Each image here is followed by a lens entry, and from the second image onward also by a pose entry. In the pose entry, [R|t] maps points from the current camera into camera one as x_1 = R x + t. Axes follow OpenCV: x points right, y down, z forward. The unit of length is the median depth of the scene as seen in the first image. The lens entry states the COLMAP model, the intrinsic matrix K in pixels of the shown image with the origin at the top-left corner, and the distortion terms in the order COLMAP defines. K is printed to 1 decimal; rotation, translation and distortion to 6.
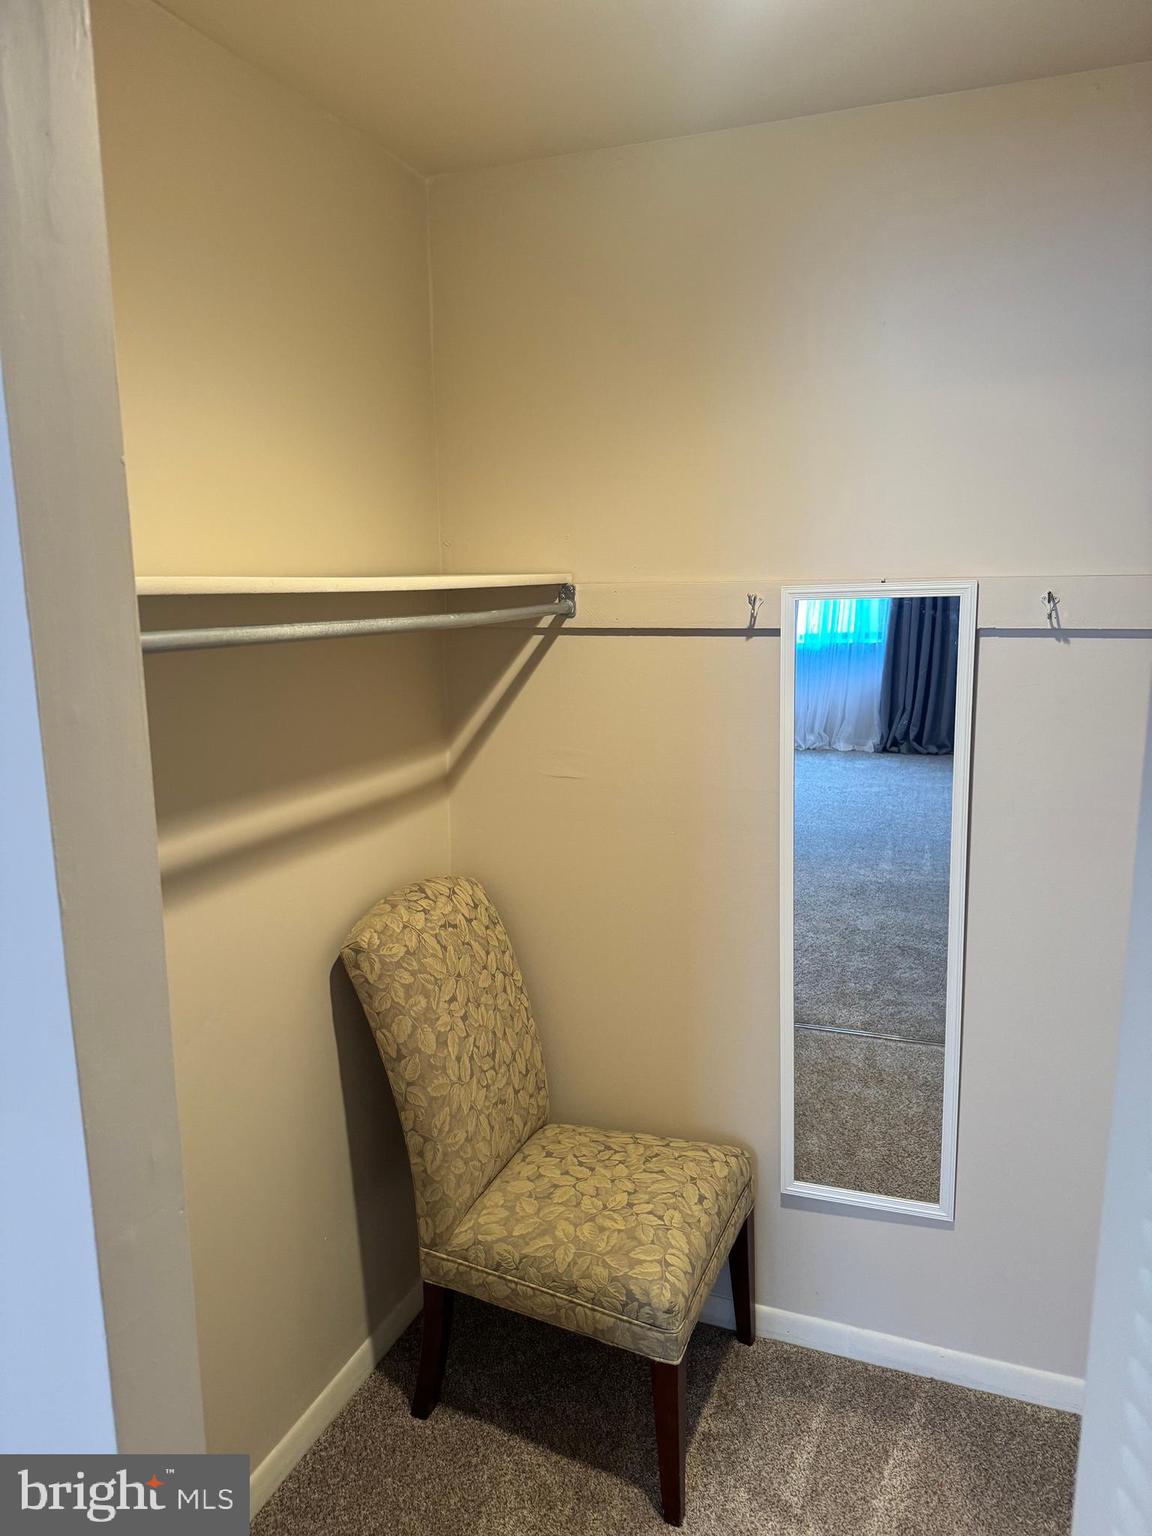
lens RADIAL K [[1061.7, 0, 576.8], [0, 1061.7, 774.5], [0, 0, 1]] dist [0.166580, -0.374243]
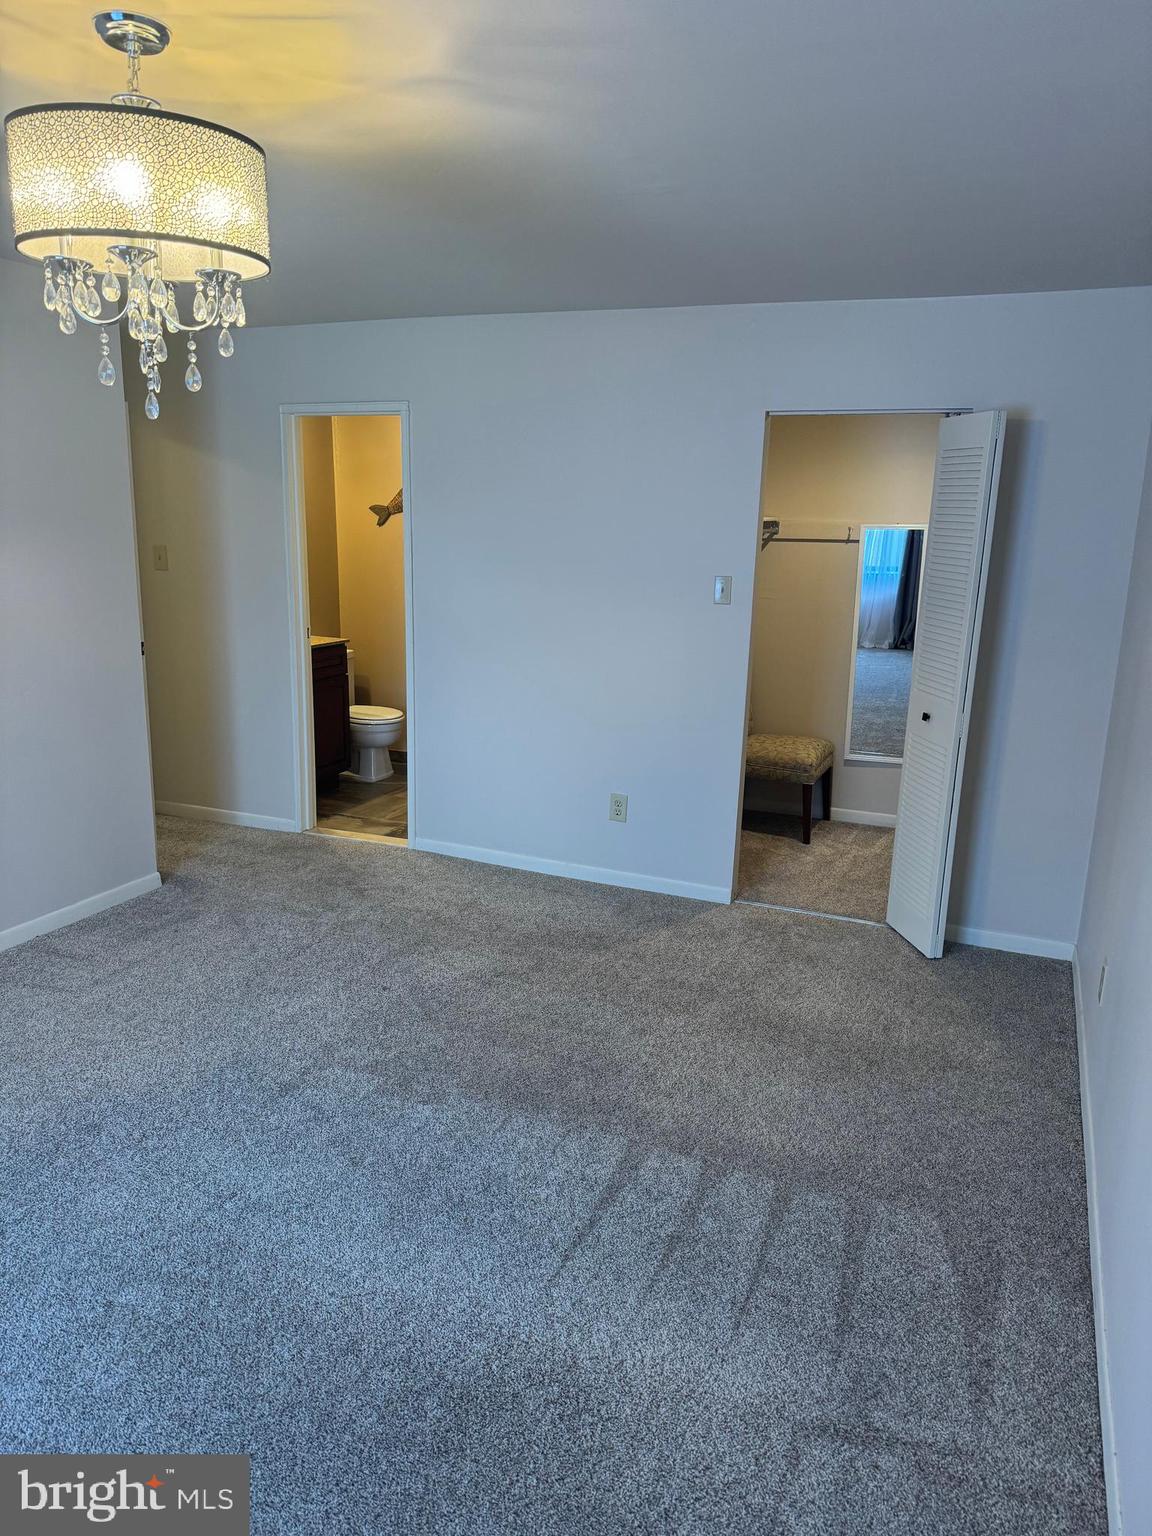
lens RADIAL K [[1061.7, 0, 576.8], [0, 1061.7, 774.5], [0, 0, 1]] dist [0.166580, -0.374243]
pose [[0.999192, 0.039442, -0.007698, -0.436082], [-0.039038, 0.998129, 0.047061, 0.323334], [0.009539, -0.046722, 0.998862, -1.600057]]
